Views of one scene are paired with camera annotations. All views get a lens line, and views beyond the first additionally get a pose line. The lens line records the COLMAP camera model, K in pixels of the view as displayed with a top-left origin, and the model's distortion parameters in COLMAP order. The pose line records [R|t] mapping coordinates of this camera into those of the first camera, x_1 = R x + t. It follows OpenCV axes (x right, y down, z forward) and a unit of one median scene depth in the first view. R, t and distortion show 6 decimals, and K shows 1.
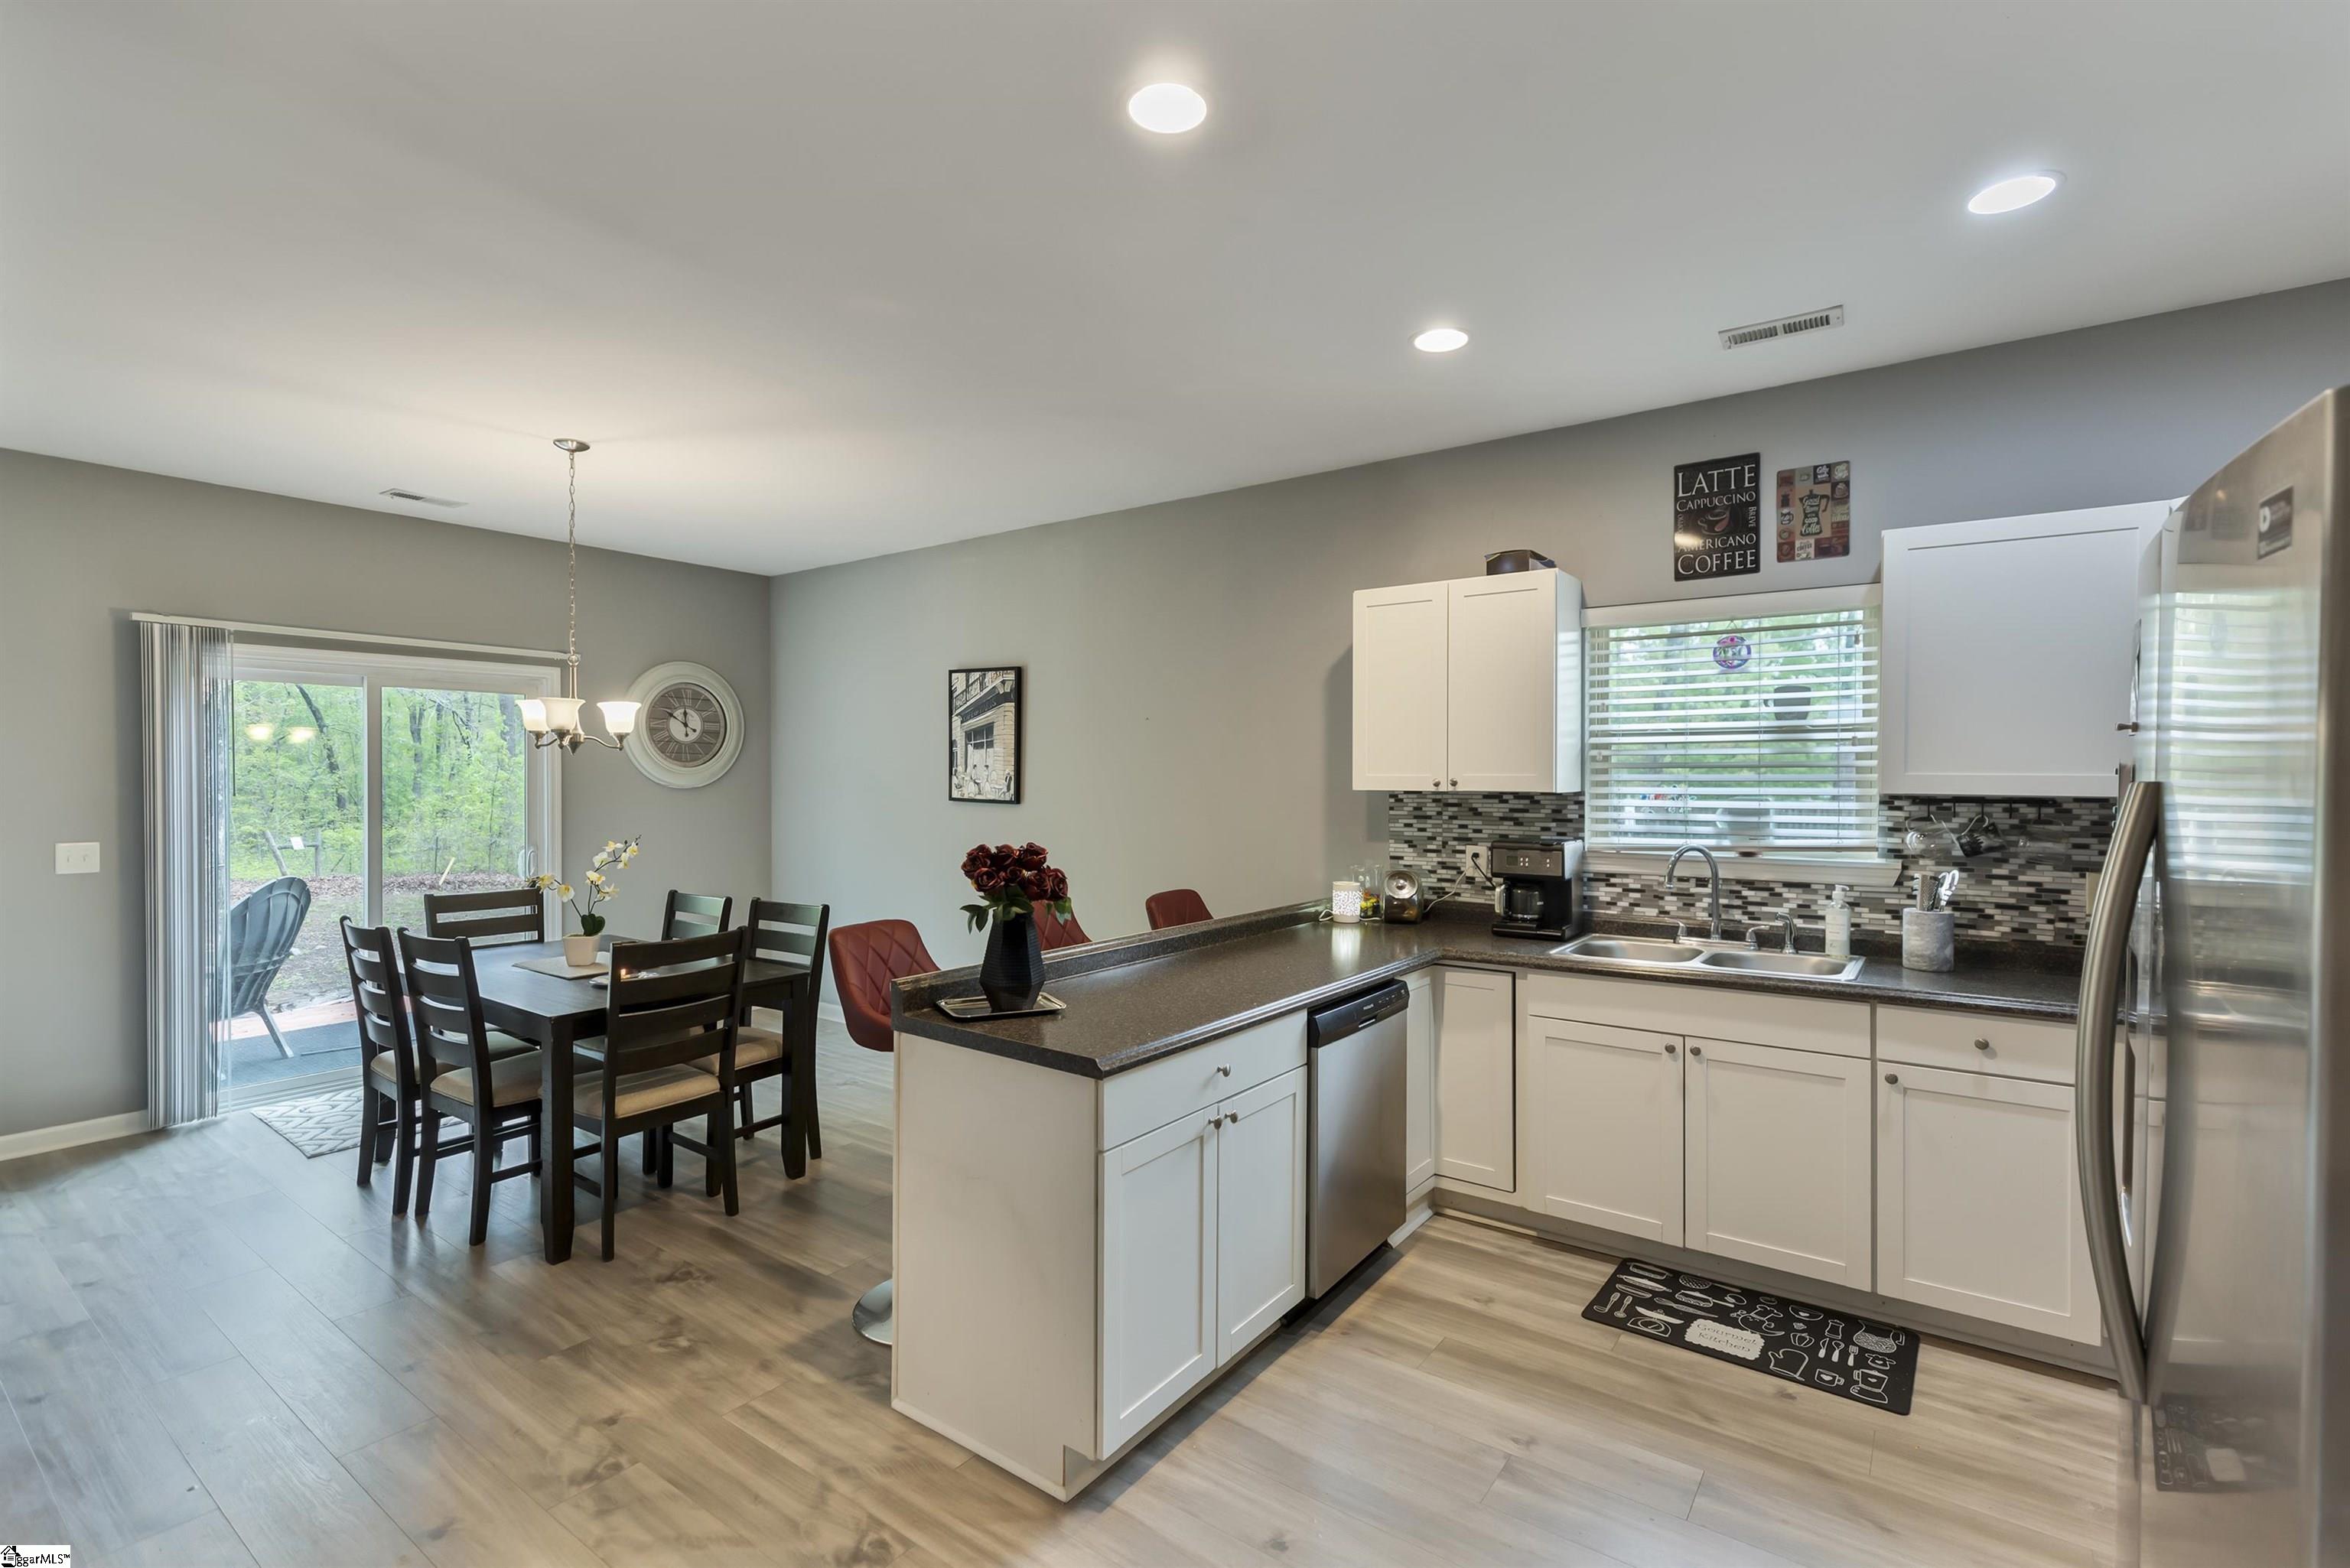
lens RADIAL K [[1074.1, 0, 1183.9], [0, 1074.1, 790.5], [0, 0, 1]] dist [0.006279, 0.000213]
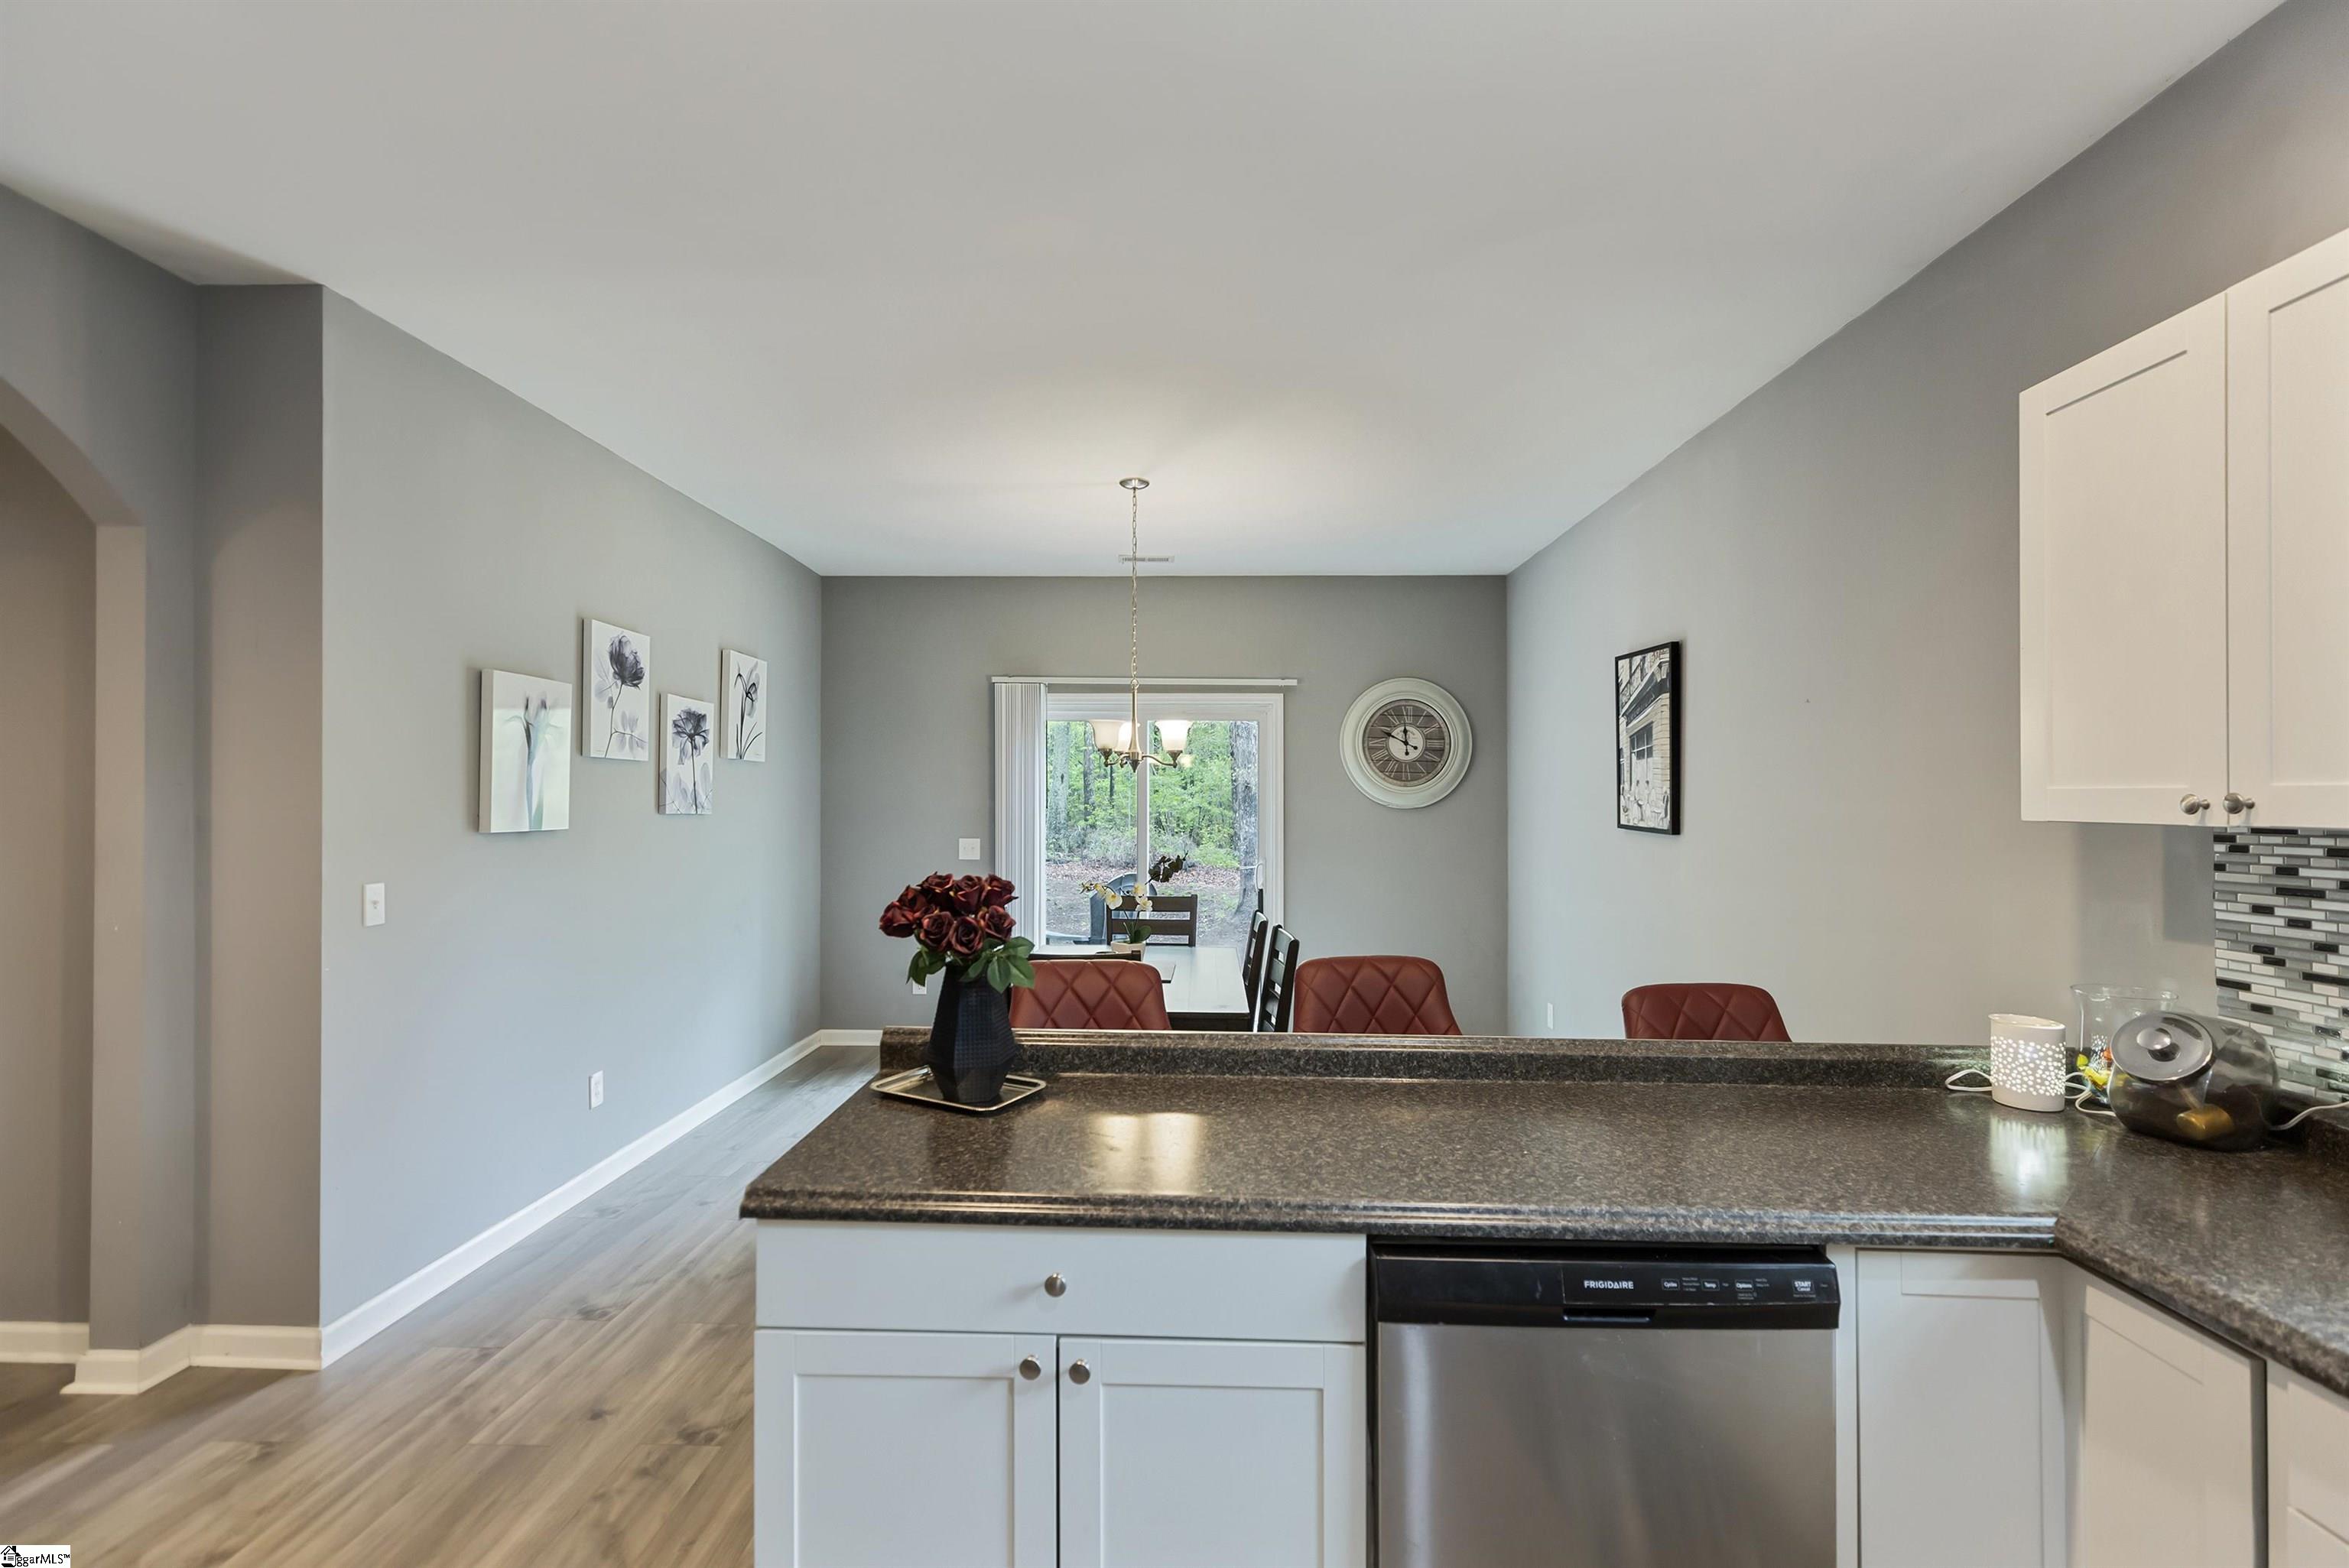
lens RADIAL K [[1073.6, 0, 1183.4], [0, 1073.6, 790.5], [0, 0, 1]] dist [0.006279, 0.000213]
pose [[0.551898, -0.002969, -0.833907, 0.259087], [-0.018290, 0.999710, -0.015664, 0.000517], [0.833711, 0.023897, 0.551683, 0.336434]]
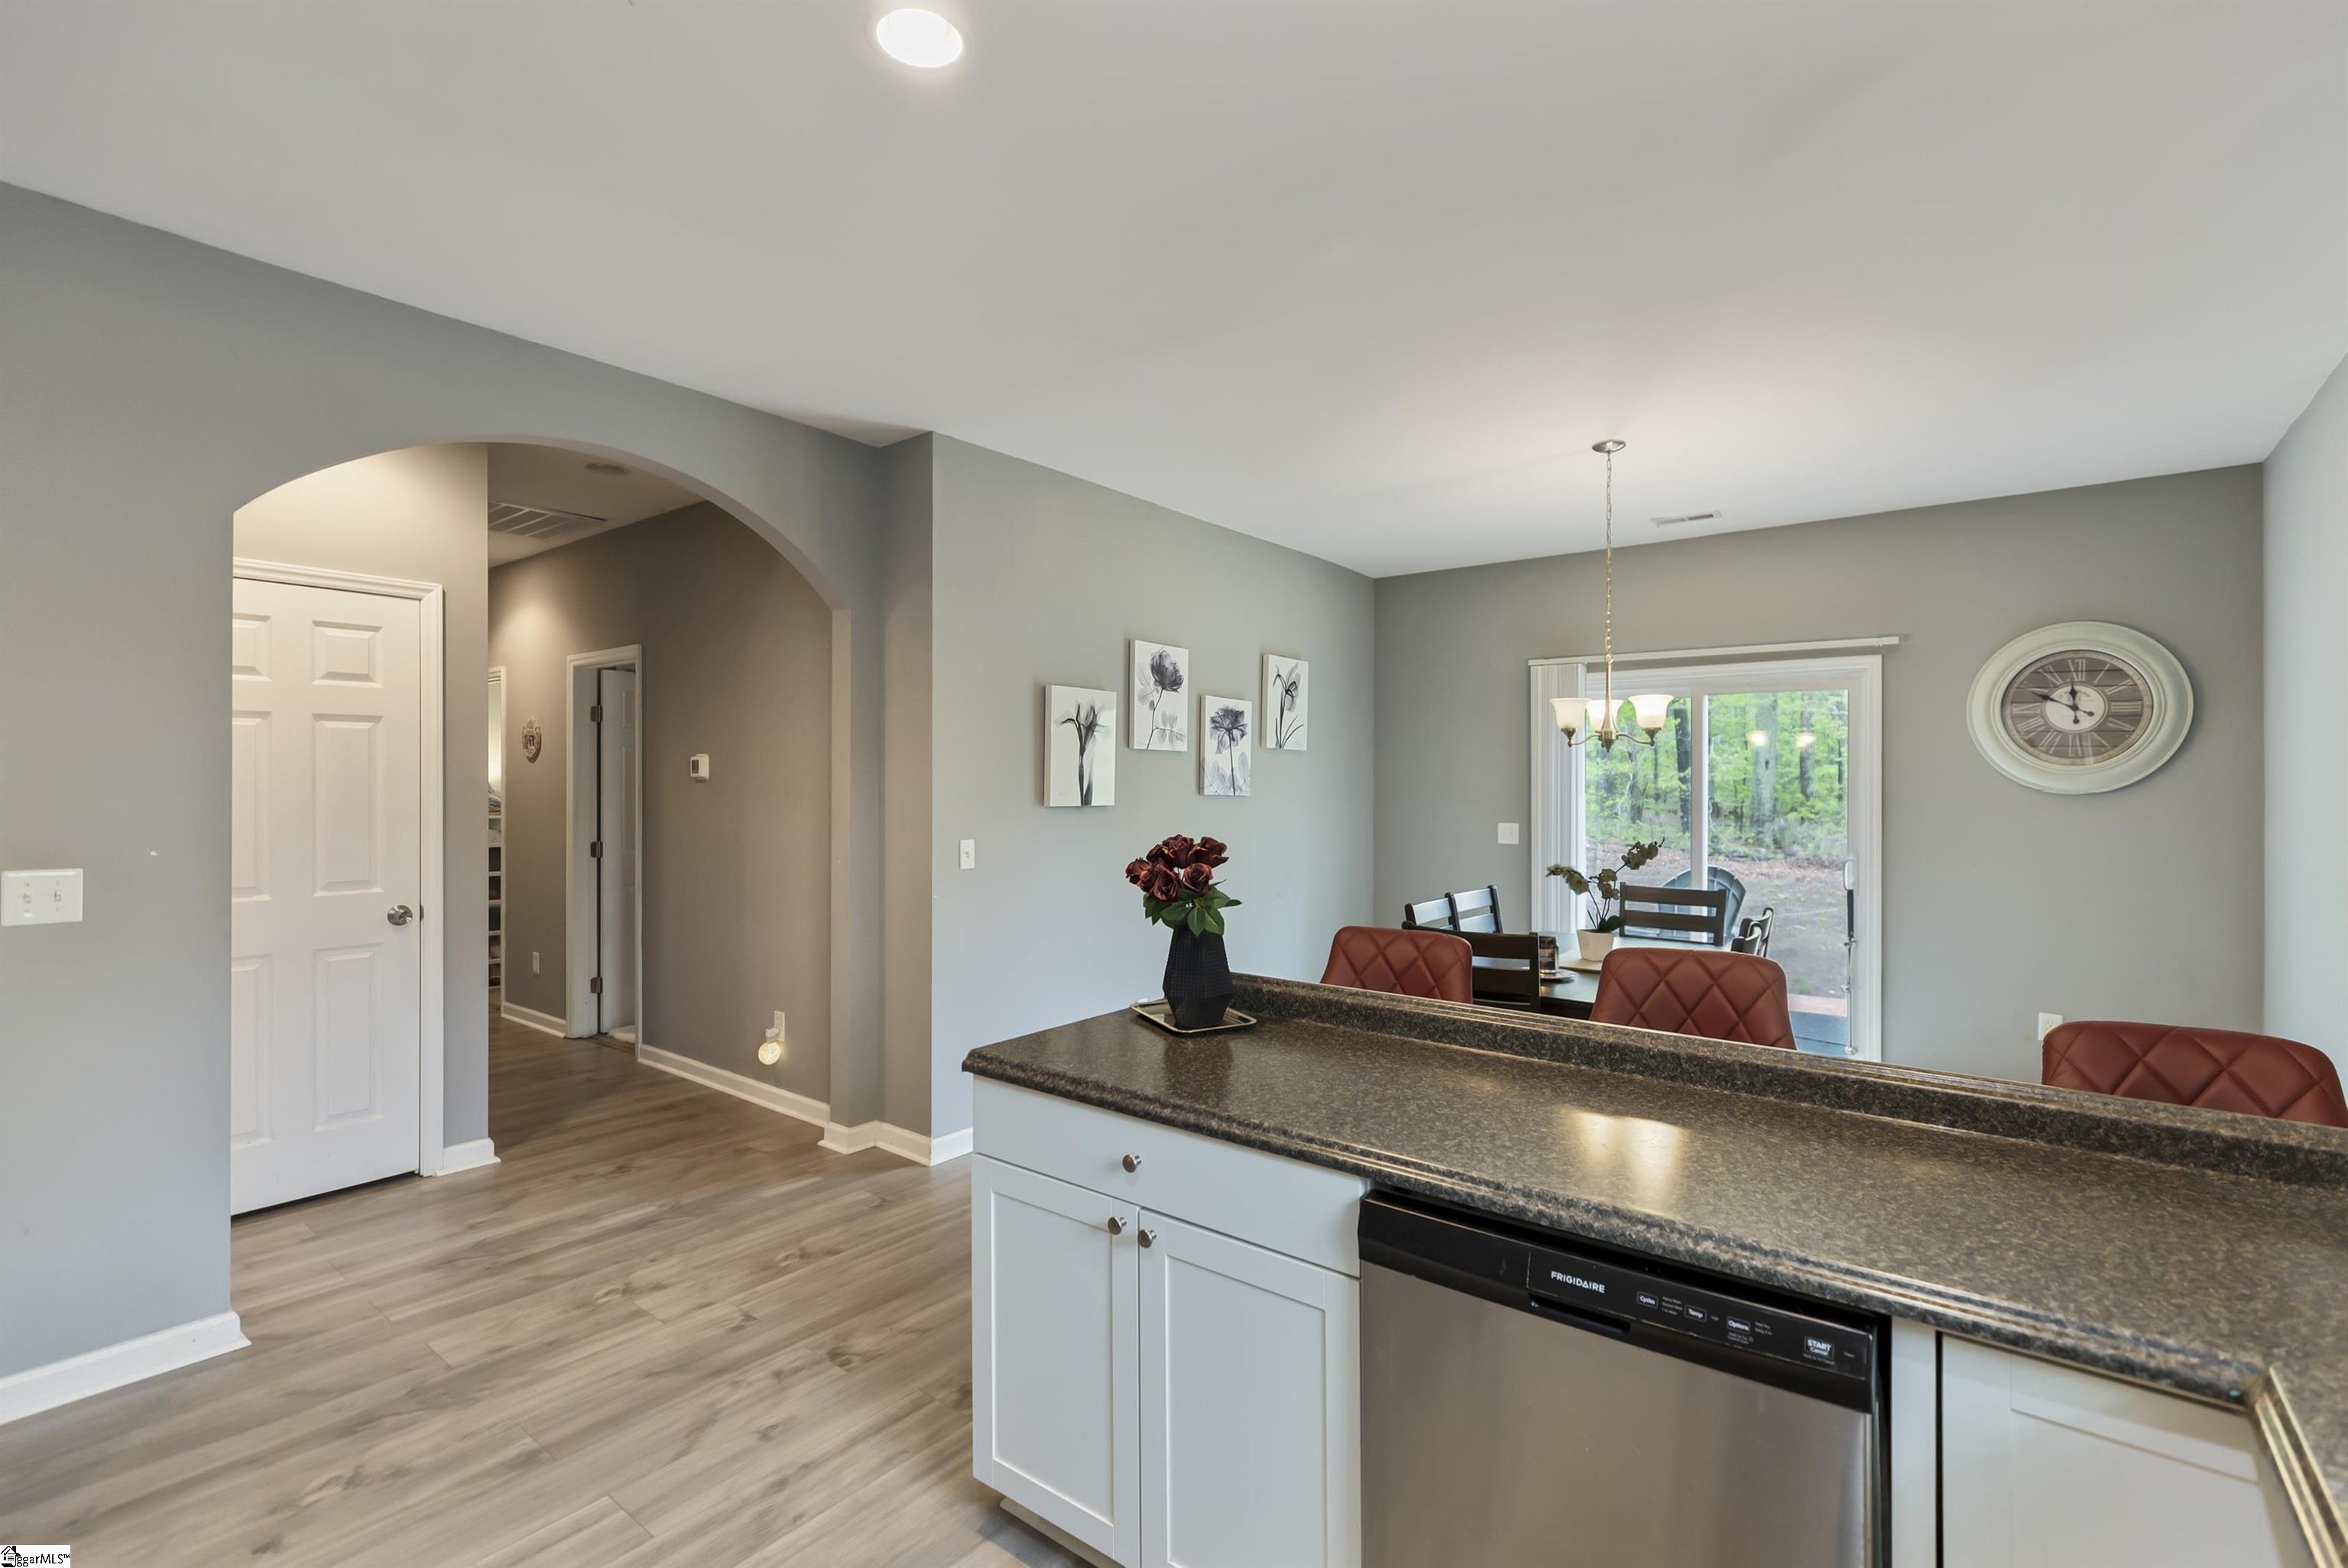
lens RADIAL K [[1073.1, 0, 1182.9], [0, 1073.1, 790.5], [0, 0, 1]] dist [0.006279, 0.000213]
pose [[-0.051392, 0.004406, -0.998669, 0.339849], [-0.019109, 0.999803, 0.005394, 0.003430], [0.998496, 0.019361, -0.051298, 0.481062]]
